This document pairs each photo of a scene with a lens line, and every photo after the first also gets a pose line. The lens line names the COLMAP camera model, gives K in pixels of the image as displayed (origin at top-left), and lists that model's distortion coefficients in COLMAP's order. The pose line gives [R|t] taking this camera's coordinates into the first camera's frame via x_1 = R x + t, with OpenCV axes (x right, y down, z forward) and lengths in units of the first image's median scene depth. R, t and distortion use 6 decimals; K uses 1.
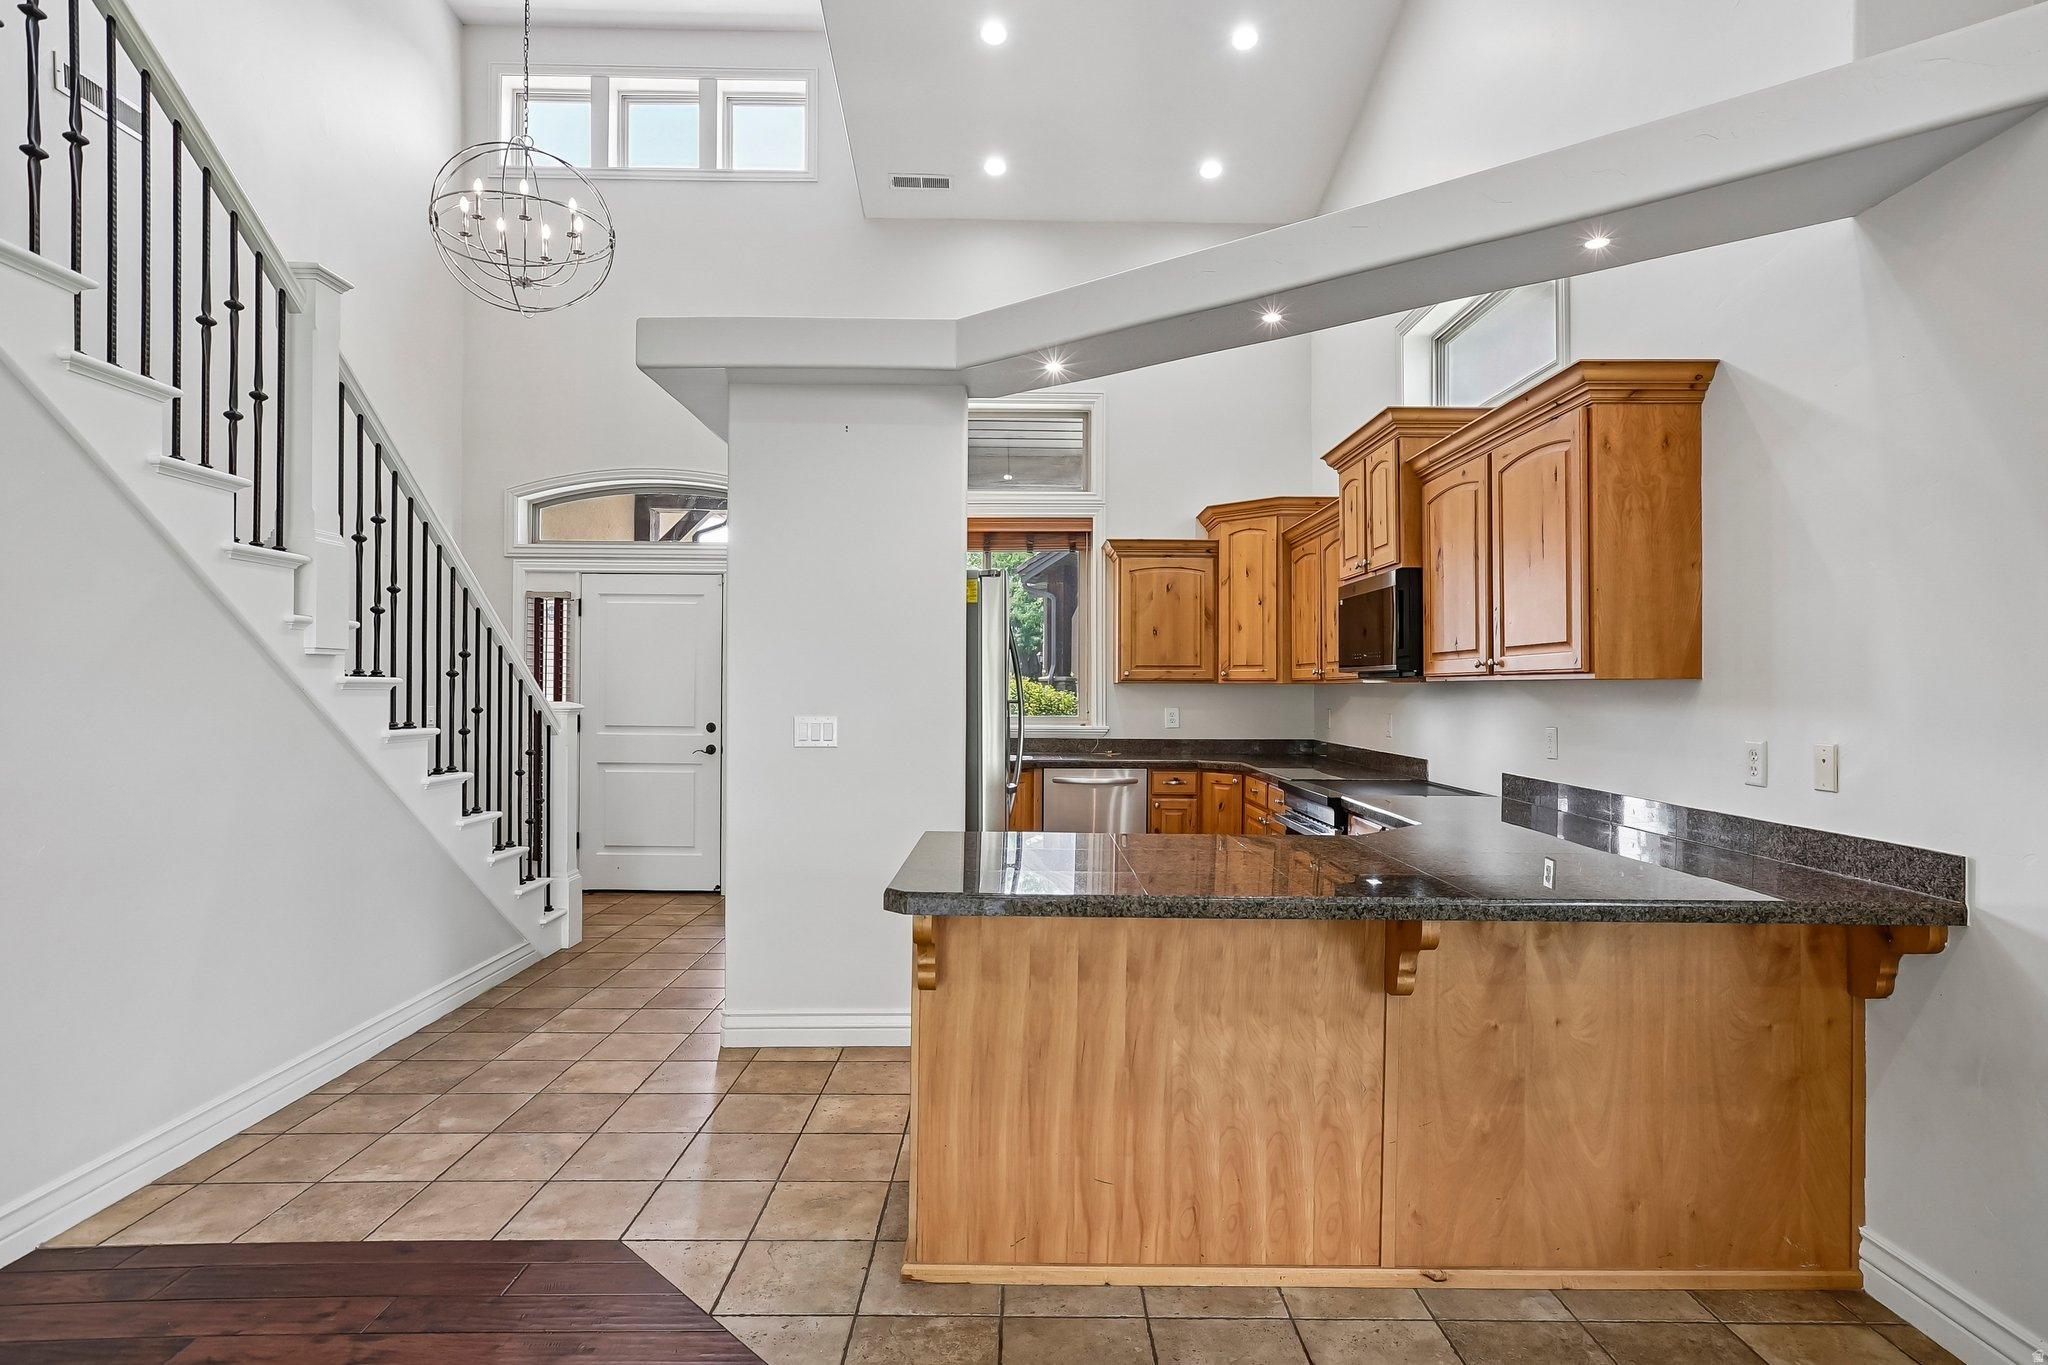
lens RADIAL K [[1031.8, 0, 1020.8], [0, 1031.8, 687.5], [0, 0, 1]] dist [-0.015489, 0.004110]
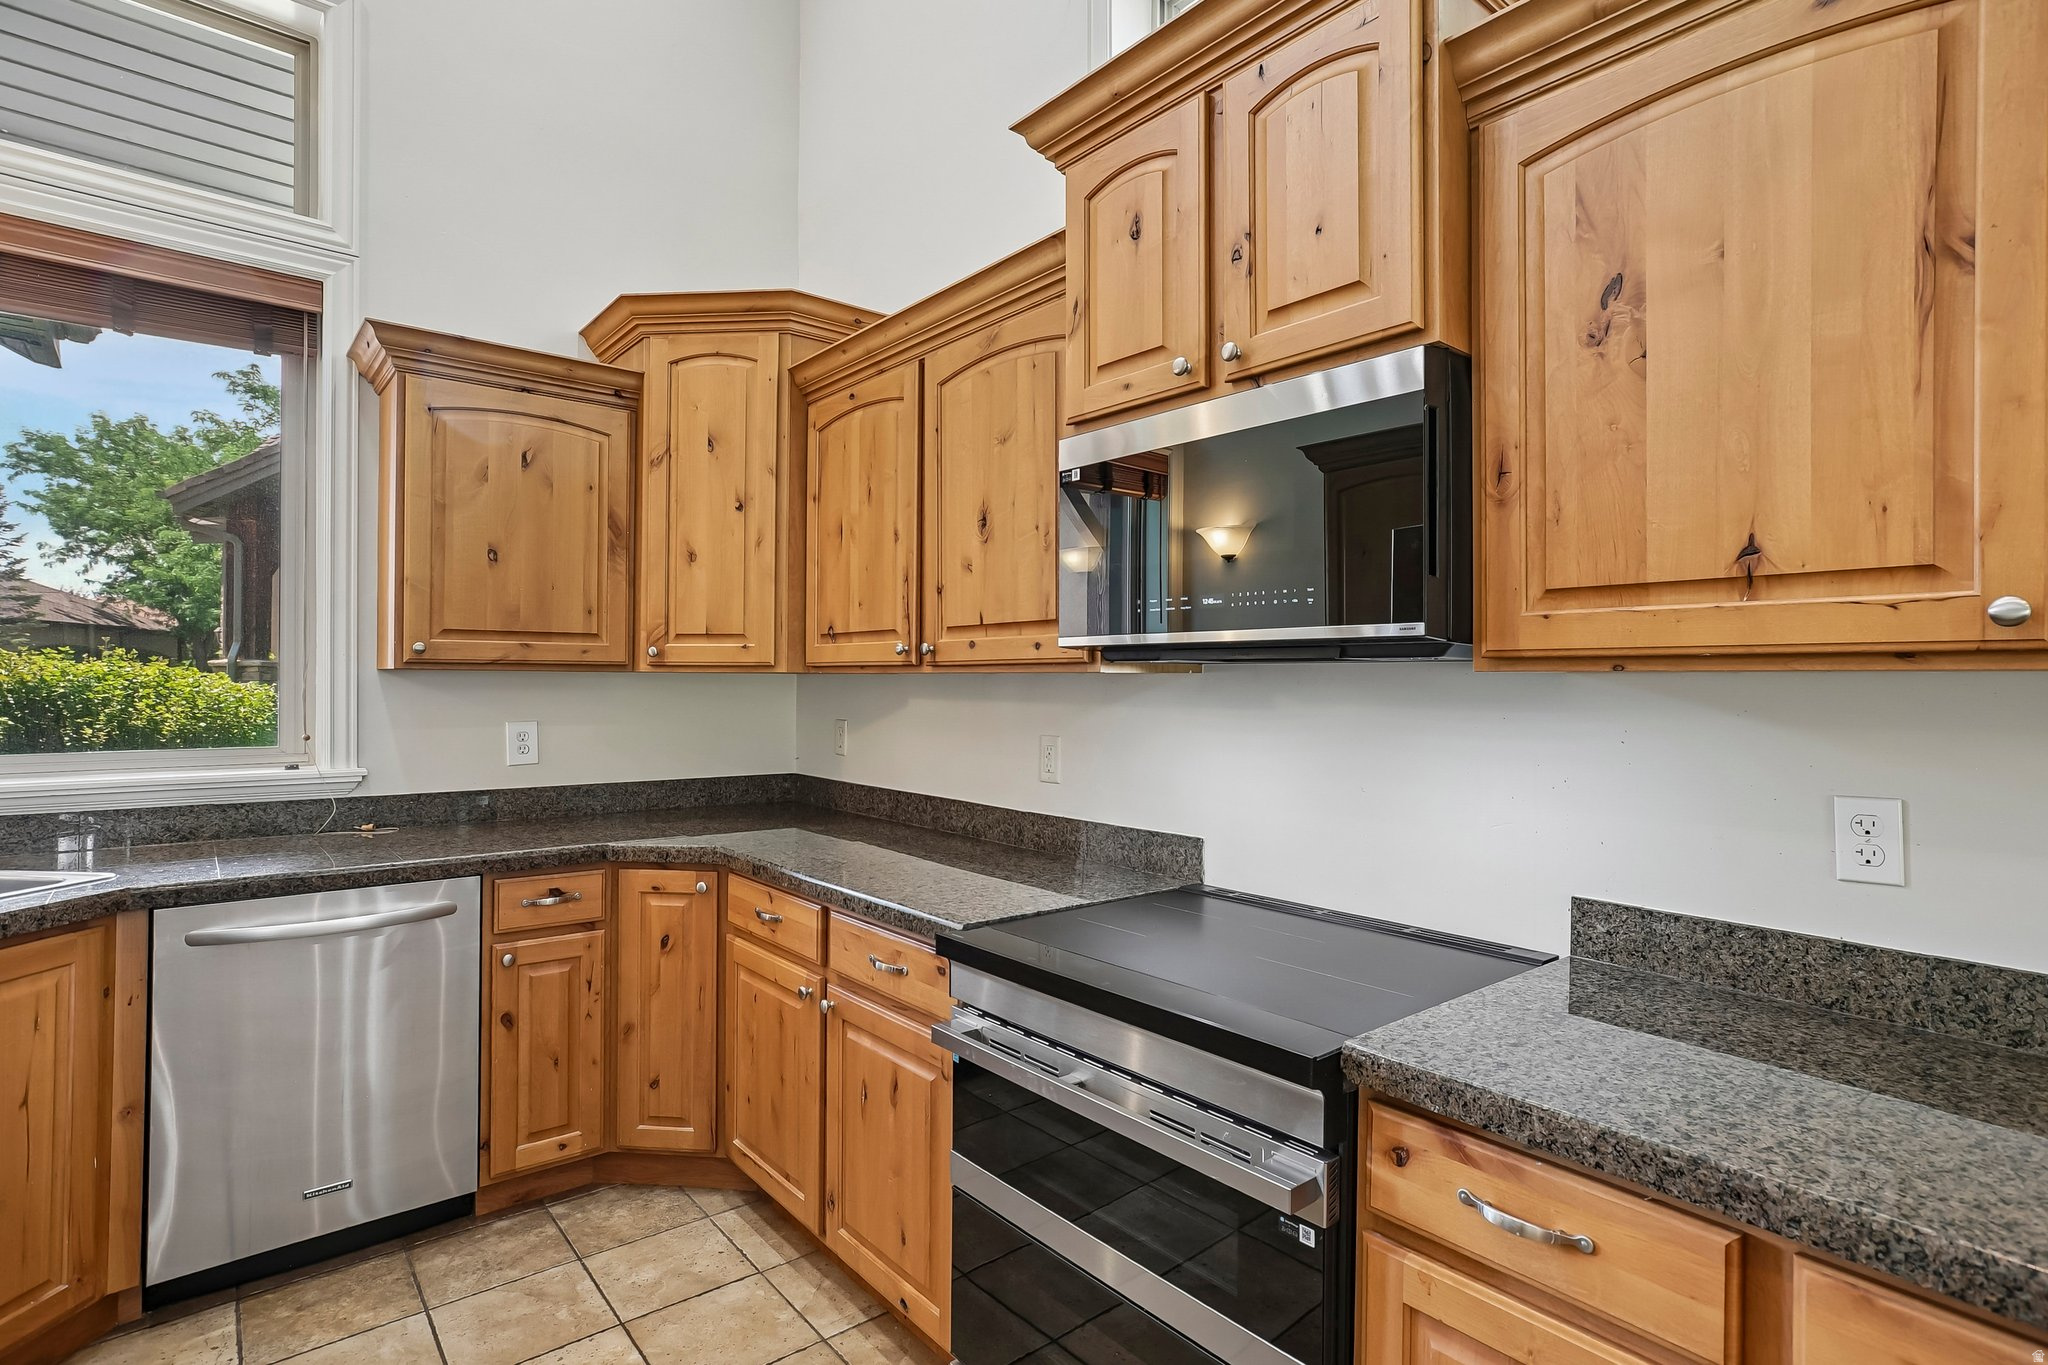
lens RADIAL K [[999.5, 0, 1021.0], [0, 999.5, 676.3], [0, 0, 1]] dist [-0.010658, 0.001581]
pose [[0.768578, 0.006549, 0.639723, 0.031234], [-0.005292, 0.999978, -0.003879, -0.000997], [-0.639734, -0.000404, 0.768596, 0.531818]]
